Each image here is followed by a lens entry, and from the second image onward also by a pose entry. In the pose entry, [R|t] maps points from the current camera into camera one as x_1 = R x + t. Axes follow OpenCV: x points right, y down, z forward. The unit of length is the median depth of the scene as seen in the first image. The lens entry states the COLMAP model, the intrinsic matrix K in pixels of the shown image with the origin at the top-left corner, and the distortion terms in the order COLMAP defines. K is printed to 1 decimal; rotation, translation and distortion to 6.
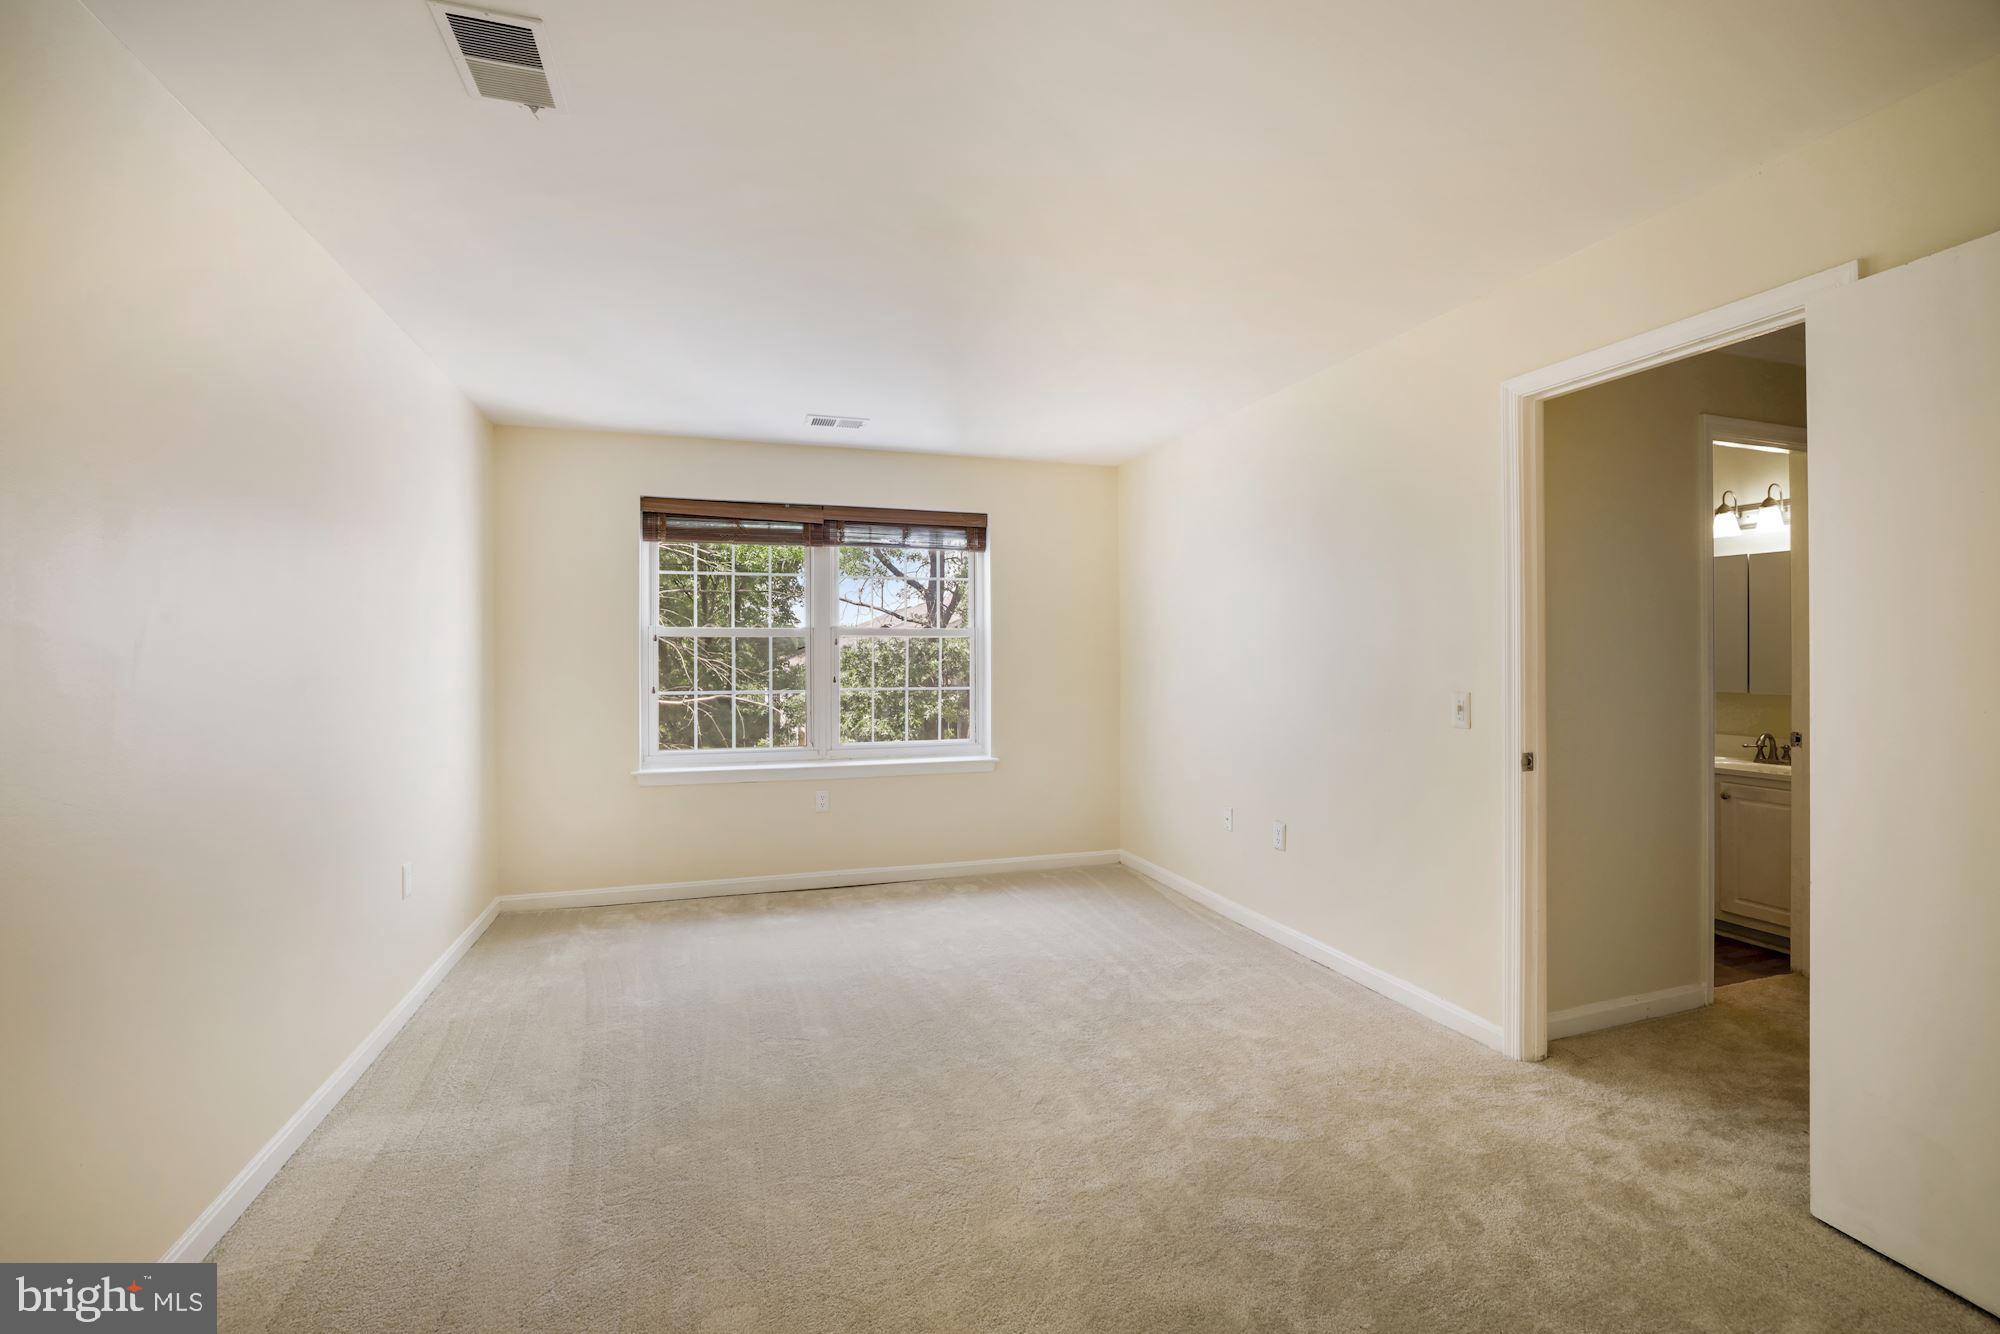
lens RADIAL K [[867.3, 0, 1000.5], [0, 867.3, 658.9], [0, 0, 1]] dist [-0.021688, 0.000234]
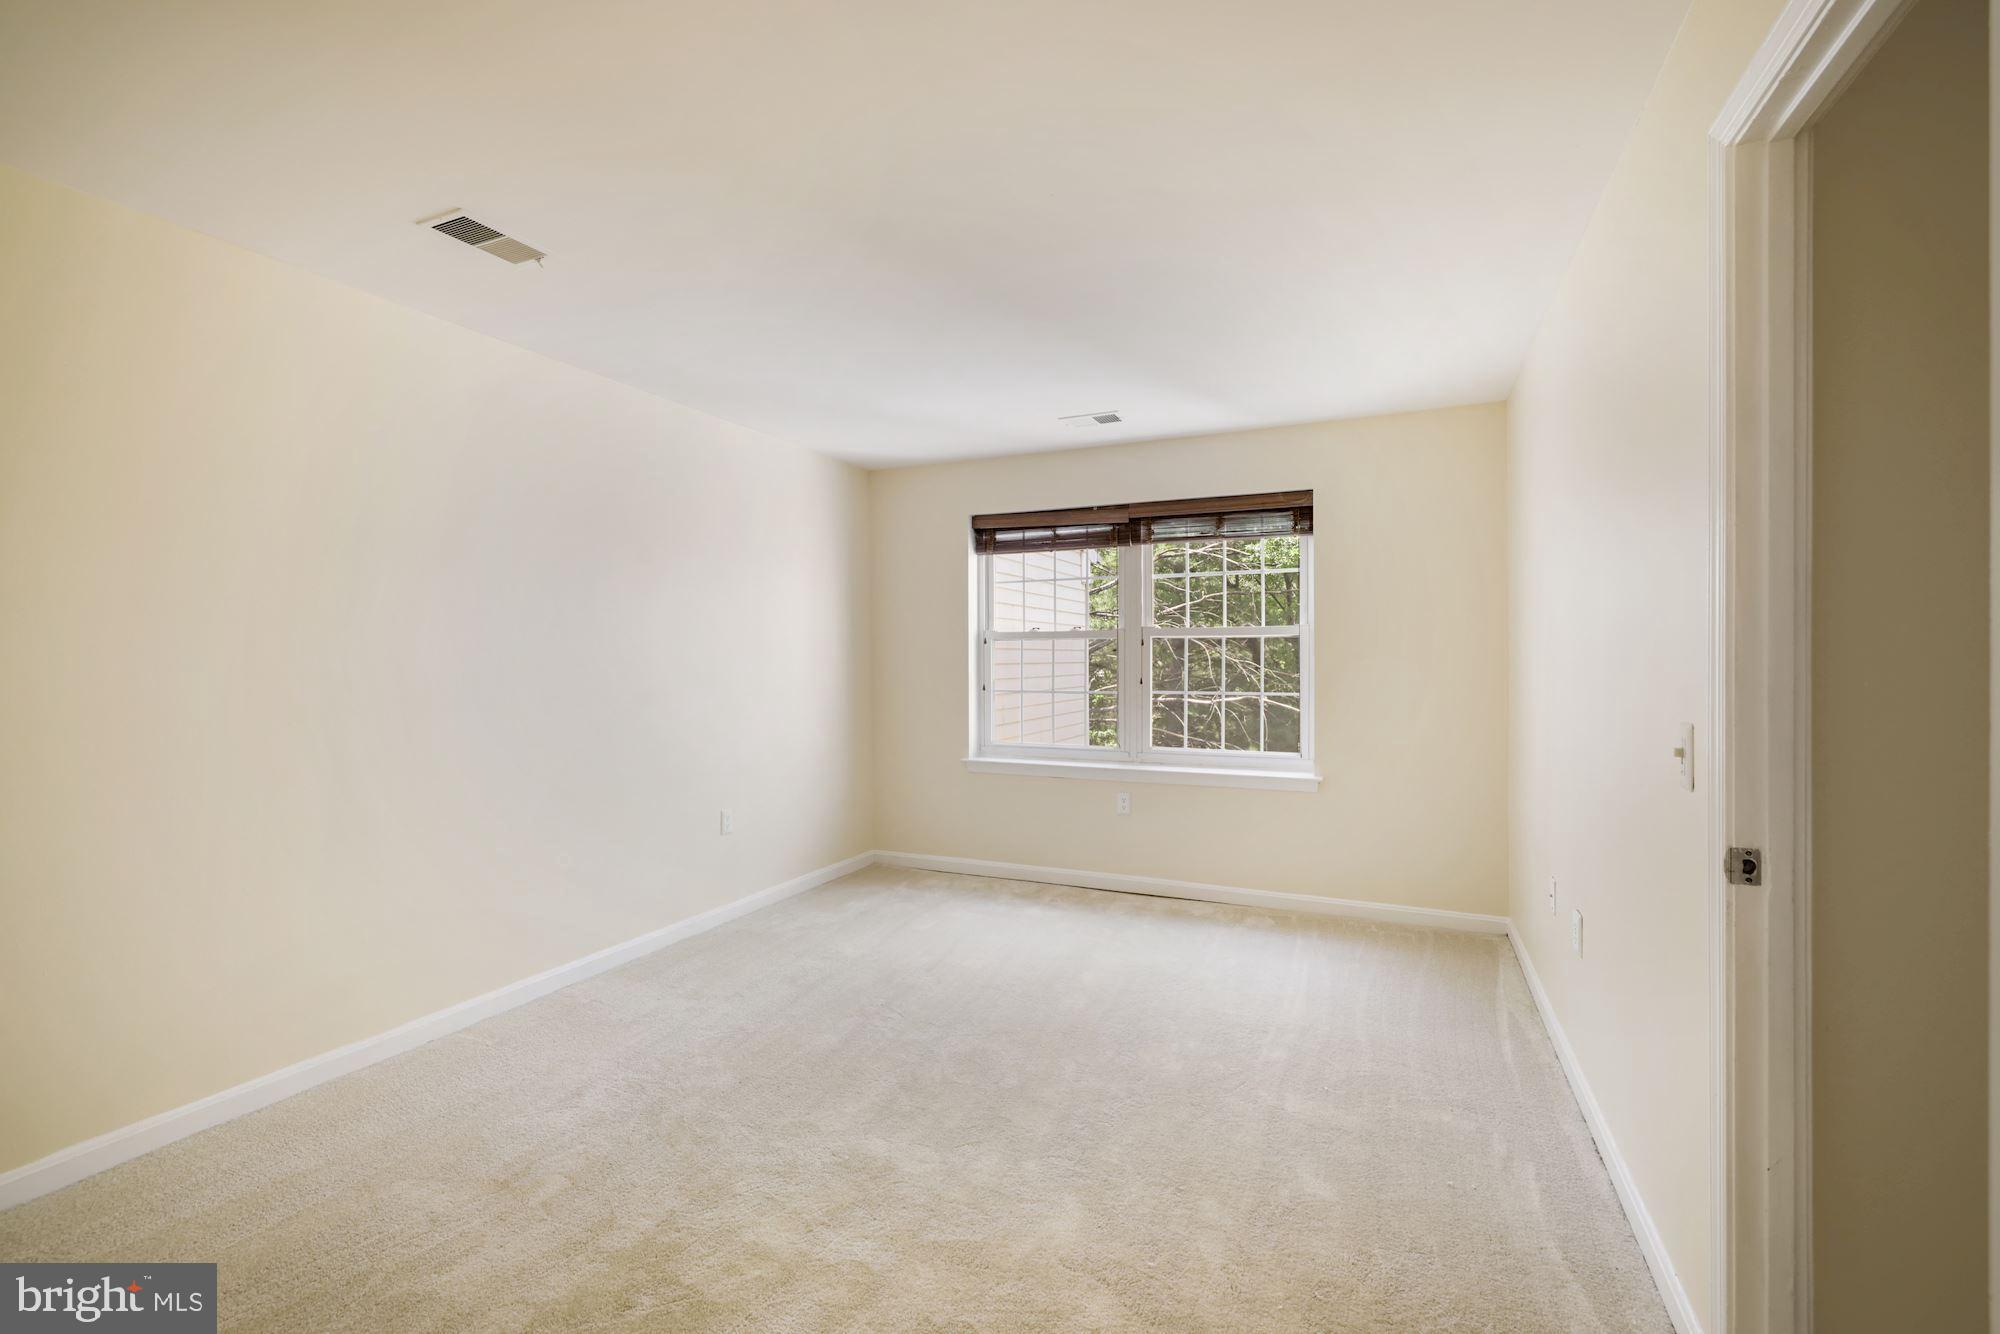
lens RADIAL K [[854.9, 0, 992.3], [0, 854.9, 669.9], [0, 0, 1]] dist [0.002234, 0.000252]
pose [[0.737732, 0.010155, -0.675018, 0.340843], [-0.002738, 0.999924, 0.012051, -0.000150], [0.675089, -0.007042, 0.737703, 0.180158]]
